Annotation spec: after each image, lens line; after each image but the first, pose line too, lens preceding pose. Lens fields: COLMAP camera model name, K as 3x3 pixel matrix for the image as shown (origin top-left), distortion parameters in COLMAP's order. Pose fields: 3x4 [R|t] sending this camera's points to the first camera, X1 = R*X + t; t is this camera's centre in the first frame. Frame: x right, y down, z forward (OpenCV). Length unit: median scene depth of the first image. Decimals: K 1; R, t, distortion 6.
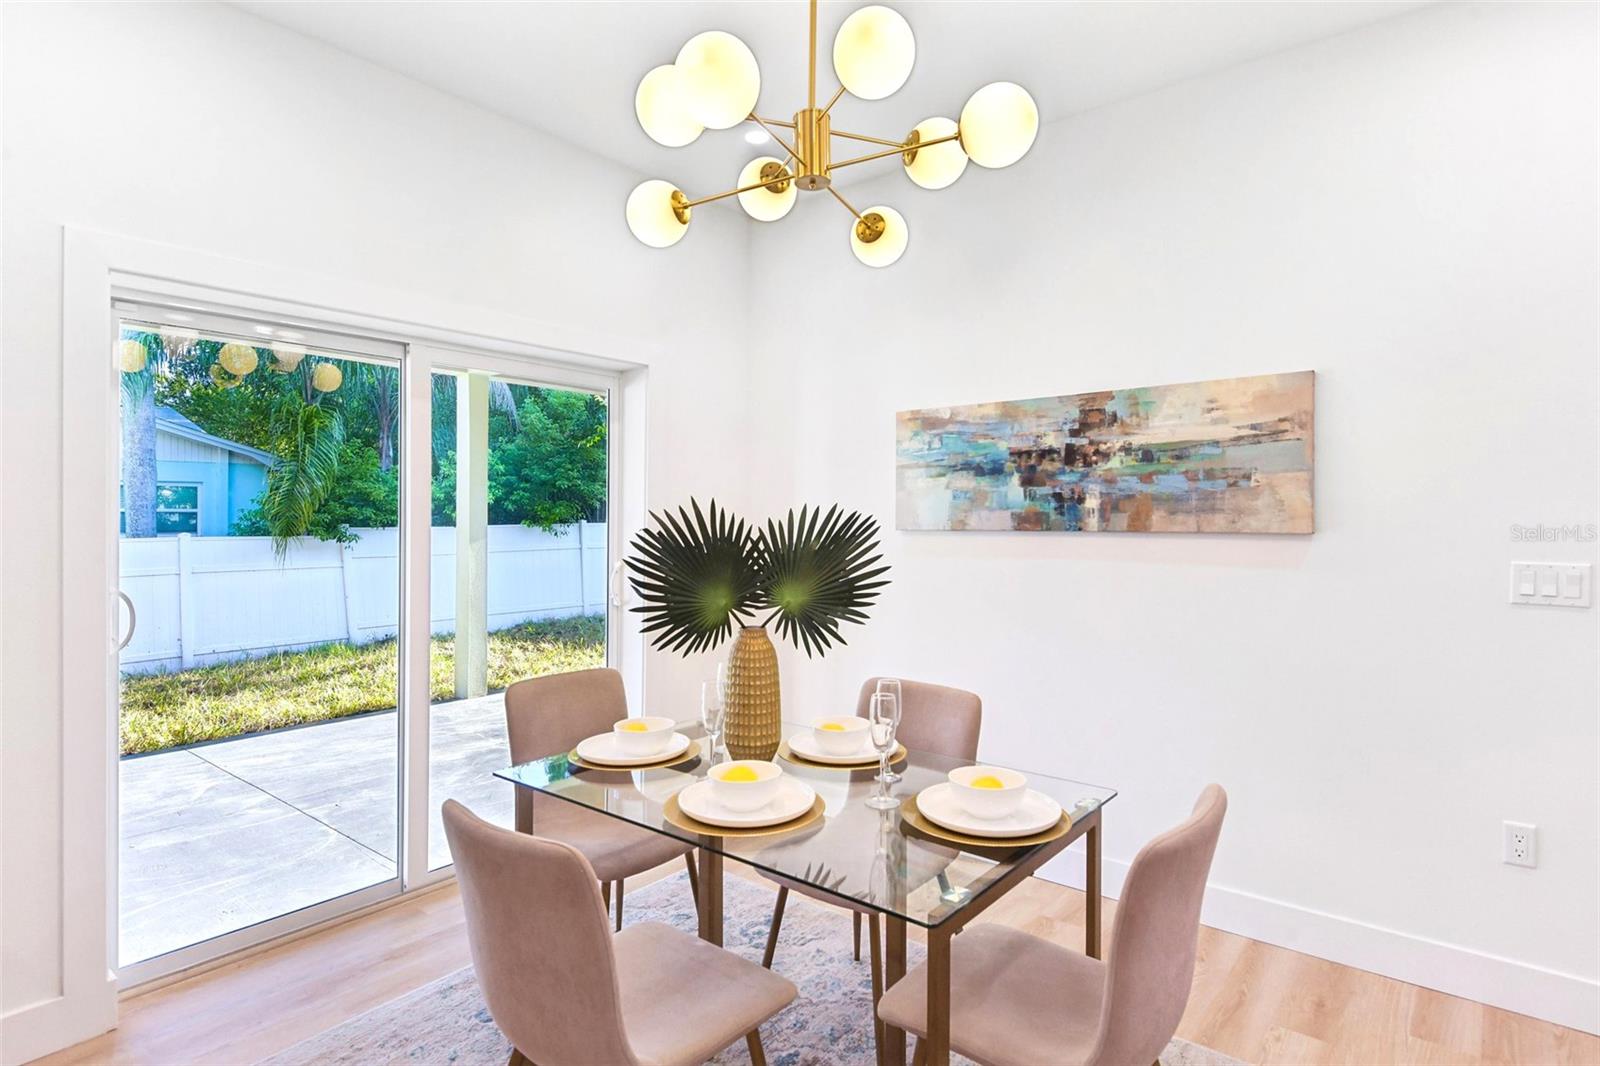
lens RADIAL K [[835.4, 0, 787.5], [0, 835.4, 524.3], [0, 0, 1]] dist [0.011159, -0.000728]
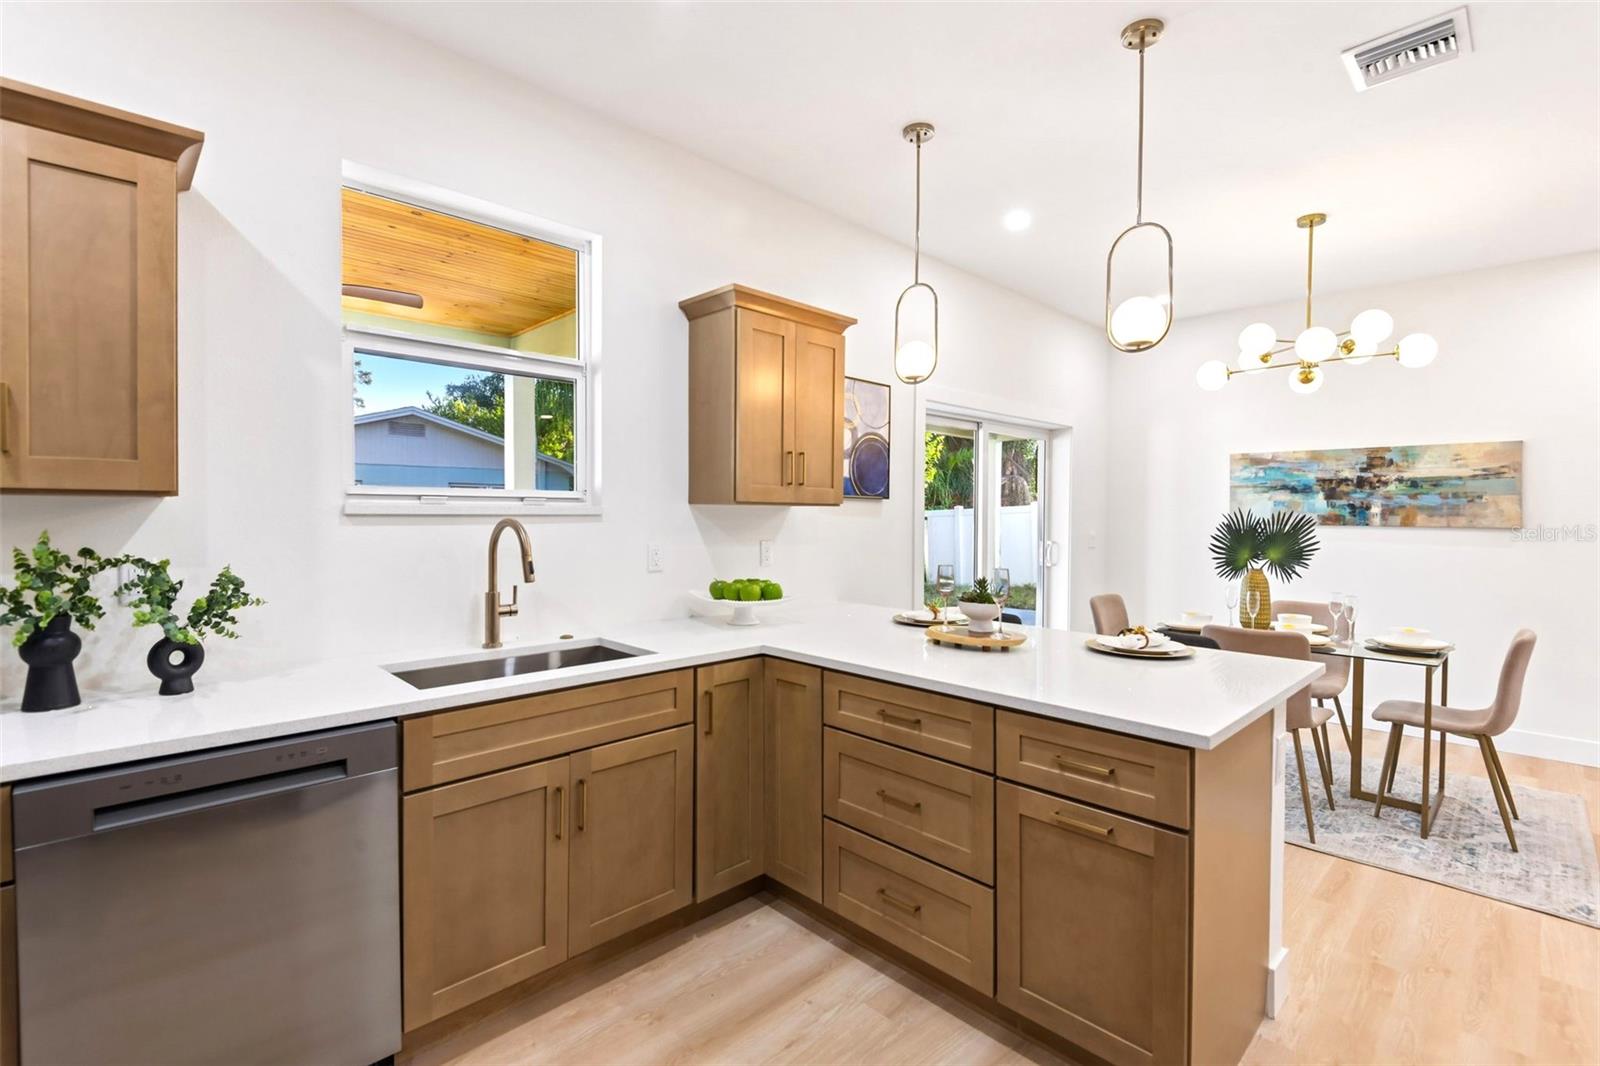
lens RADIAL K [[730.0, 0, 805.5], [0, 730.0, 517.9], [0, 0, 1]] dist [0.035738, -0.029932]
pose [[0.995642, 0.010250, -0.092689, -0.679034], [-0.010263, 0.999947, 0.000330, 0.003398], [0.092687, 0.000623, 0.995695, -0.653582]]
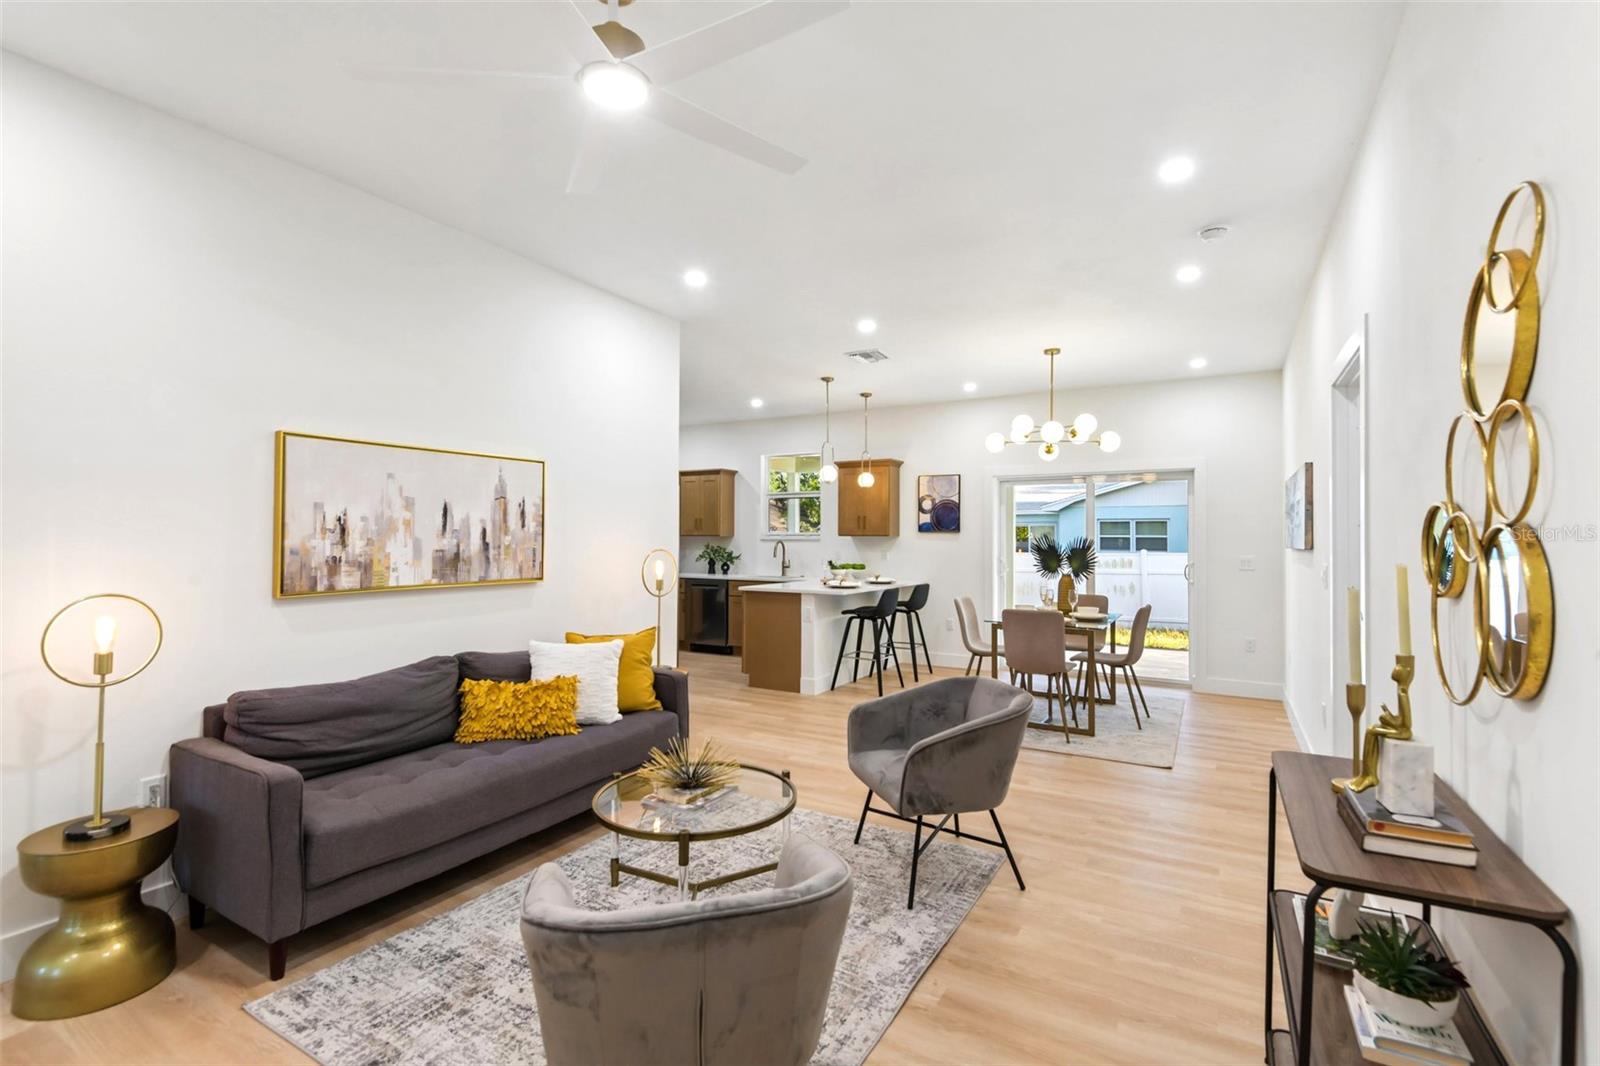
lens RADIAL K [[727.4, 0, 798.0], [0, 727.4, 522.1], [0, 0, 1]] dist [0.035147, -0.021185]
pose [[0.169796, -0.021777, -0.985239, 1.732921], [-0.012973, 0.999620, -0.024330, 0.003421], [0.985394, 0.016912, 0.169449, -0.338519]]
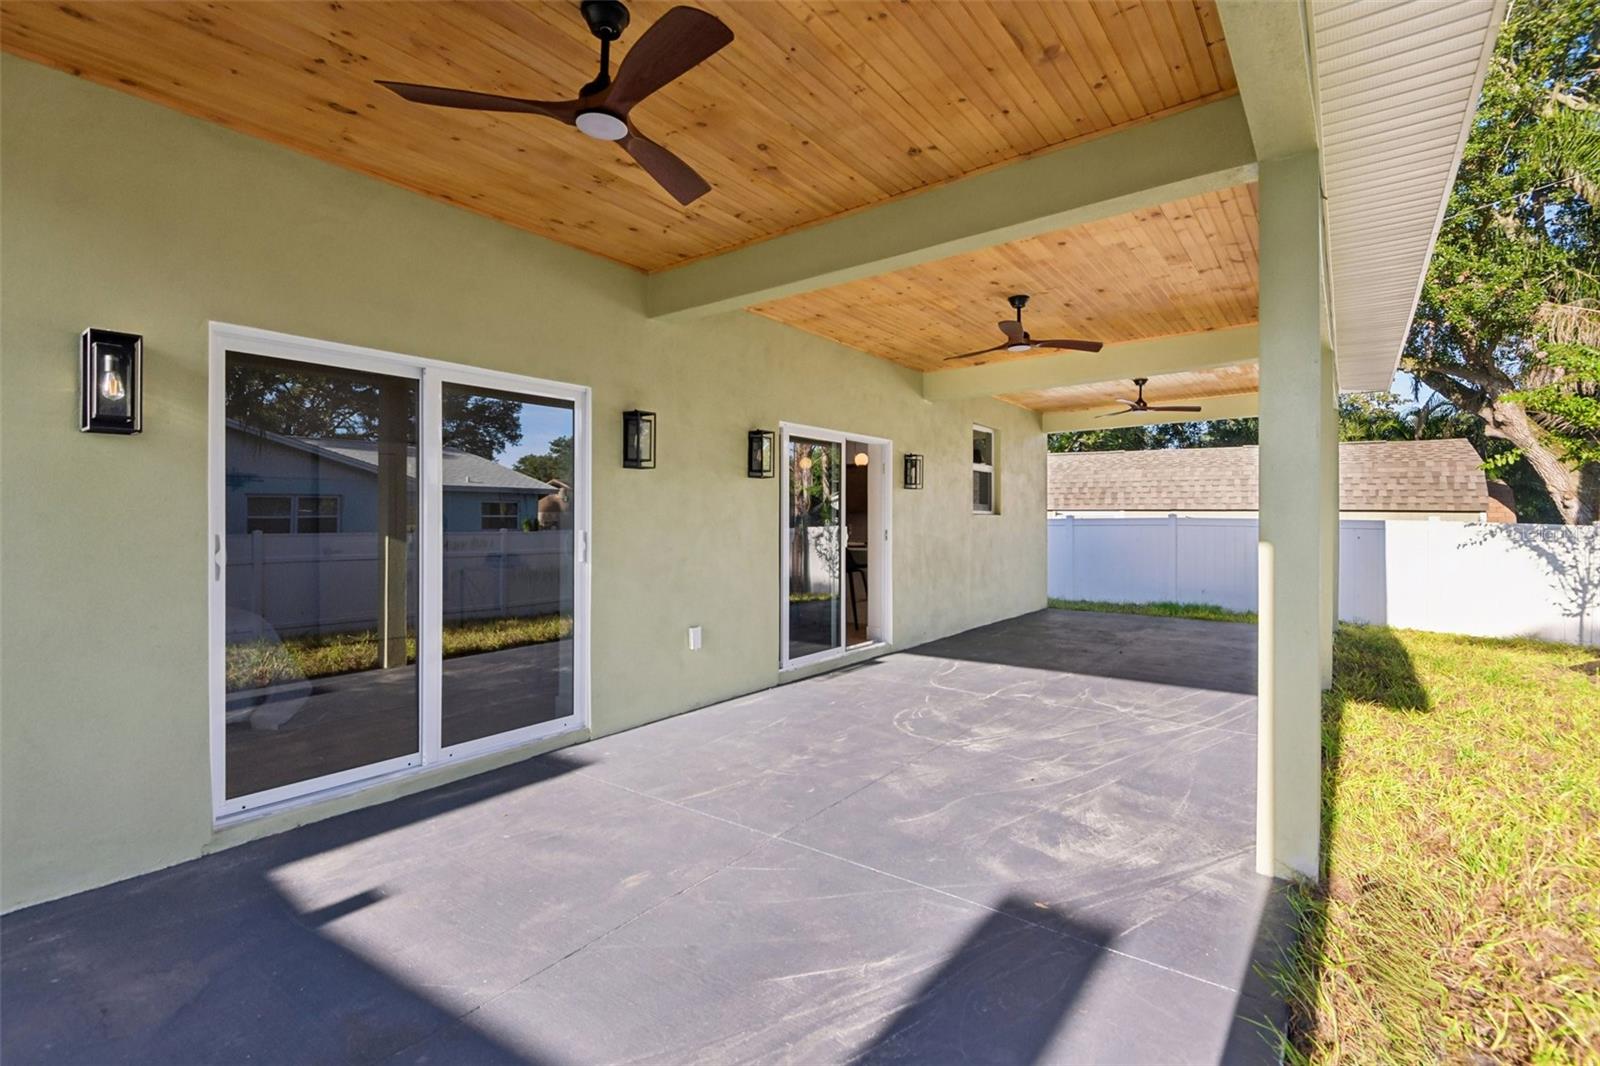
lens RADIAL K [[740.0, 0, 793.9], [0, 740.0, 528.7], [0, 0, 1]] dist [0.036867, -0.037268]
pose [[-0.998419, 0.001020, -0.056199, -0.204468], [0.000121, 0.999872, 0.015988, 0.030824], [0.056208, 0.015956, -0.998292, 3.175054]]
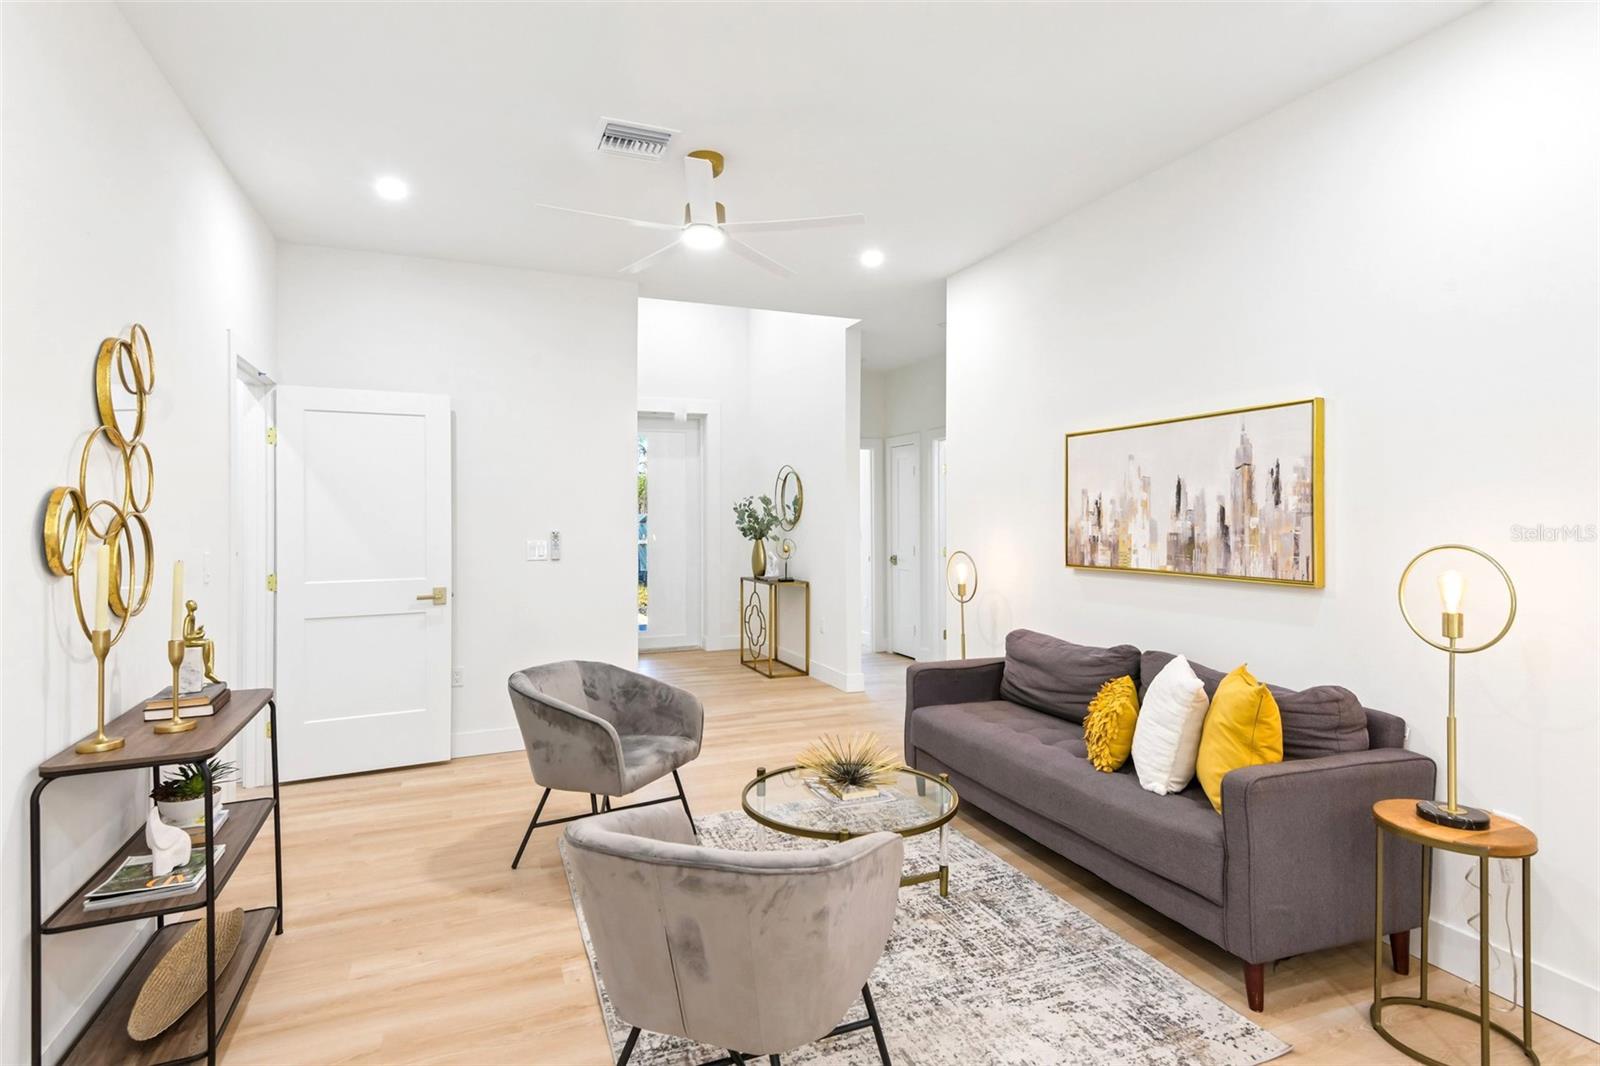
lens RADIAL K [[832.5, 0, 796.8], [0, 832.5, 521.6], [0, 0, 1]] dist [0.041934, -0.000073]
pose [[-0.877561, -0.001961, 0.479461, 0.447767], [0.004926, 0.999902, 0.013104, -0.007164], [-0.479440, 0.013861, -0.877465, 0.544137]]
